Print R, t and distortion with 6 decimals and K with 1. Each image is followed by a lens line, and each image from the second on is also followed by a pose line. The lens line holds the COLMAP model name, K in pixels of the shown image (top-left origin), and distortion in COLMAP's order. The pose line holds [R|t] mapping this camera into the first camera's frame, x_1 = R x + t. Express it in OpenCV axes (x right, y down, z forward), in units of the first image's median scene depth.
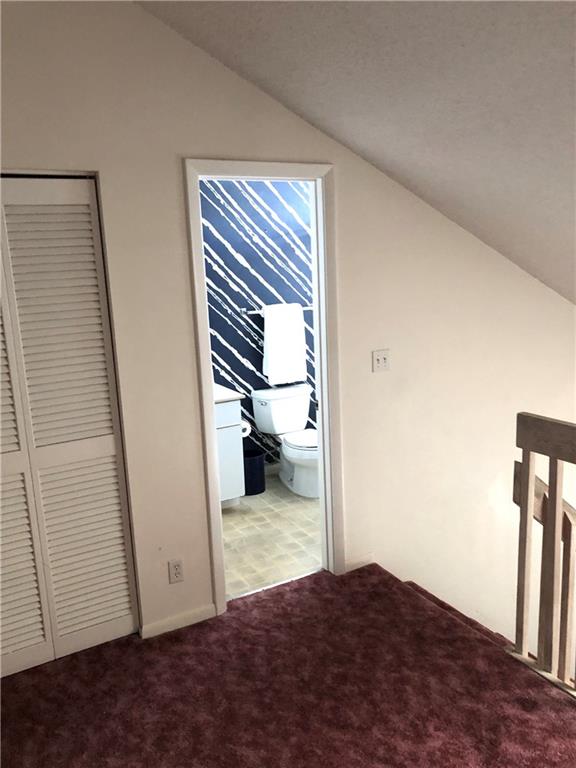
lens RADIAL K [[622.9, 0, 291.1], [0, 622.9, 386.0], [0, 0, 1]] dist [0.039115, -0.041067]
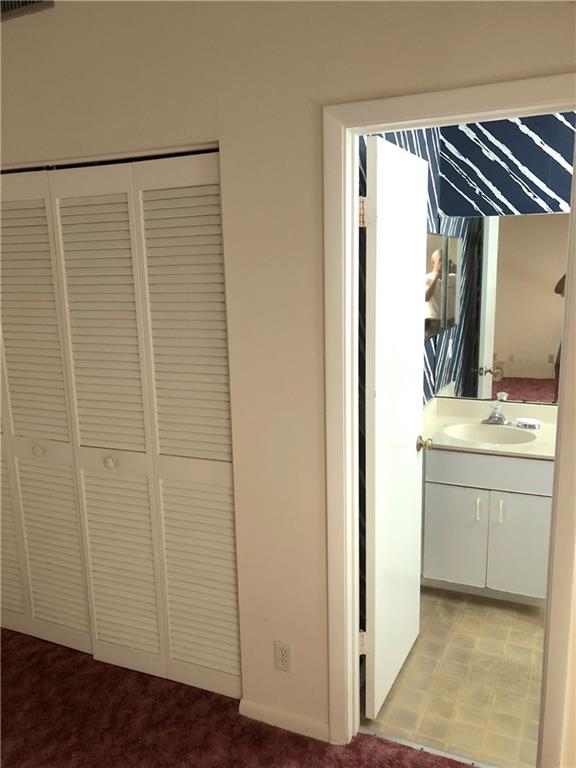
lens RADIAL K [[622.9, 0, 291.1], [0, 622.9, 386.0], [0, 0, 1]] dist [0.039115, -0.041067]
pose [[0.601554, 0.184604, -0.777209, 0.378362], [-0.165380, 0.980633, 0.104919, -0.120176], [0.781526, 0.065420, 0.620434, 0.530202]]
